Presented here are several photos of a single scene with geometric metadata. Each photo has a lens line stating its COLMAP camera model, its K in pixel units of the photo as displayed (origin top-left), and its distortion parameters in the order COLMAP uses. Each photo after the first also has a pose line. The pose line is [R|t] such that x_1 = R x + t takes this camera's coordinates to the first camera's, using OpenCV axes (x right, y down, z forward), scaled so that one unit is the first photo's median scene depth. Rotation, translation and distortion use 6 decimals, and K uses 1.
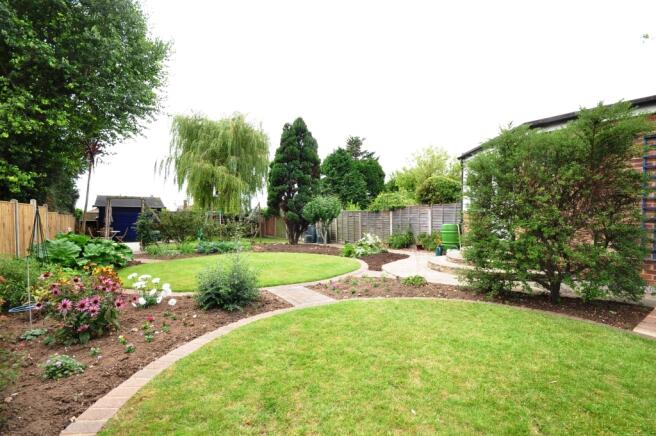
lens RADIAL K [[299.2, 0, 329.1], [0, 299.2, 222.4], [0, 0, 1]] dist [-0.001176, -0.000693]
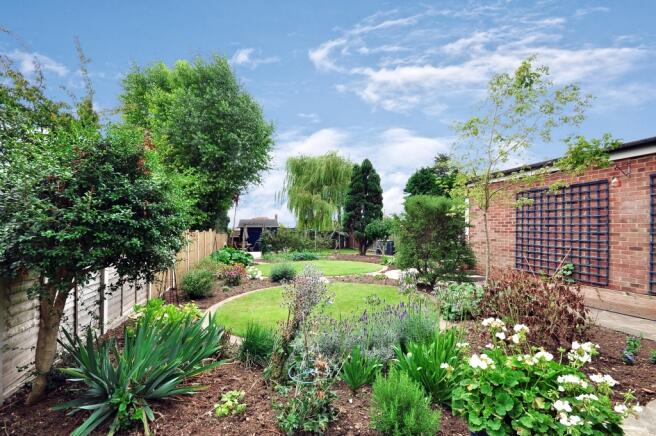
lens RADIAL K [[299.2, 0, 329.1], [0, 299.2, 222.4], [0, 0, 1]] dist [-0.001176, -0.000693]
pose [[0.930644, -0.017086, -0.365526, 0.234692], [0.004791, 0.999393, -0.034516, -0.026857], [0.365893, 0.030370, 0.930161, -0.284867]]
